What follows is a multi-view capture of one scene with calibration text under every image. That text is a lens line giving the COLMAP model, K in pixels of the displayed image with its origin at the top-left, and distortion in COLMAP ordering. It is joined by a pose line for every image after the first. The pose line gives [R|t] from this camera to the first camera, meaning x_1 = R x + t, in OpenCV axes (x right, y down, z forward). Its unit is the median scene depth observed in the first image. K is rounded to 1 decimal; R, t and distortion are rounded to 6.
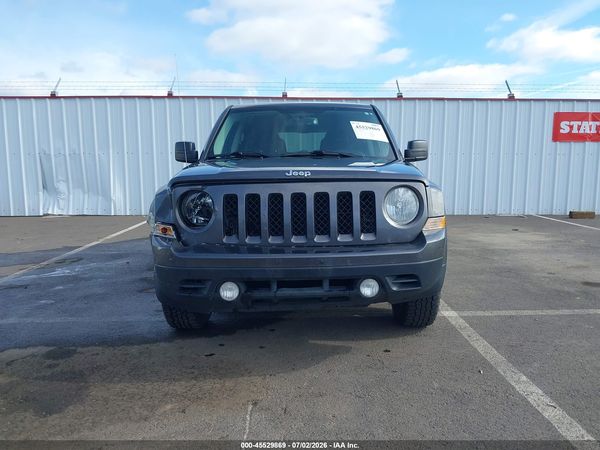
lens RADIAL K [[435.0, 0, 300.8], [0, 435.0, 220.5], [0, 0, 1]] dist [0.021261, -0.001945]
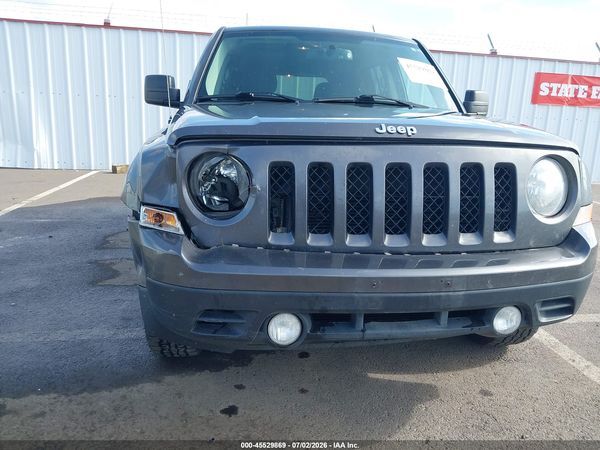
lens RADIAL K [[474.7, 0, 319.4], [0, 474.7, 225.2], [0, 0, 1]] dist [0.004234, 0.009233]
pose [[0.991480, 0.013586, 0.129550, -0.155307], [-0.025689, 0.995408, 0.092215, -0.028597], [-0.127702, -0.094757, 0.987276, 0.287878]]
